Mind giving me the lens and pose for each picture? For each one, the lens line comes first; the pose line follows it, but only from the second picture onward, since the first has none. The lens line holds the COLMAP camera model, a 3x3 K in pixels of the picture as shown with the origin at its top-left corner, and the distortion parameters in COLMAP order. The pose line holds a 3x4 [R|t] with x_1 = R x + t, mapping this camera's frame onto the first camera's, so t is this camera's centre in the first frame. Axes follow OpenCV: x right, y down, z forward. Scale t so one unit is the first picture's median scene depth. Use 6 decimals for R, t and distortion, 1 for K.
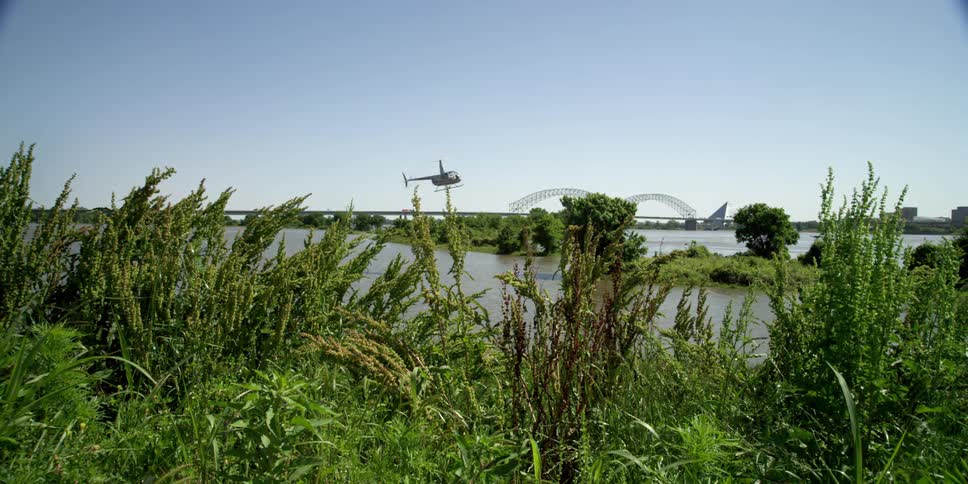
lens RADIAL K [[1893.1, 0, 484.0], [0, 1893.1, 242.0], [0, 0, 1]] dist [0.405679, -0.155788]
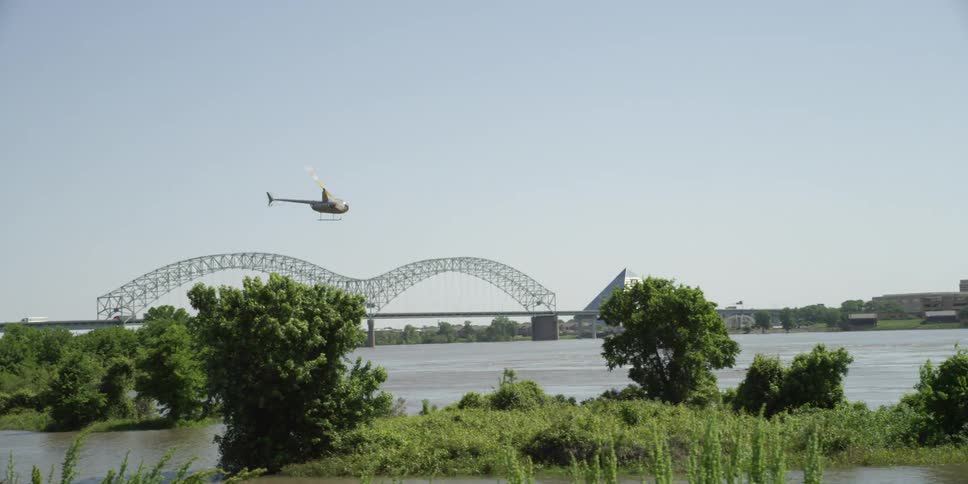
lens RADIAL K [[1893.1, 0, 484.0], [0, 1893.1, 242.0], [0, 0, 1]] dist [0.405679, -0.155788]
pose [[0.928897, -0.020928, 0.369746, -0.058121], [0.059948, 0.993732, -0.094358, 0.010871], [-0.365454, 0.109815, 0.924329, 0.586069]]
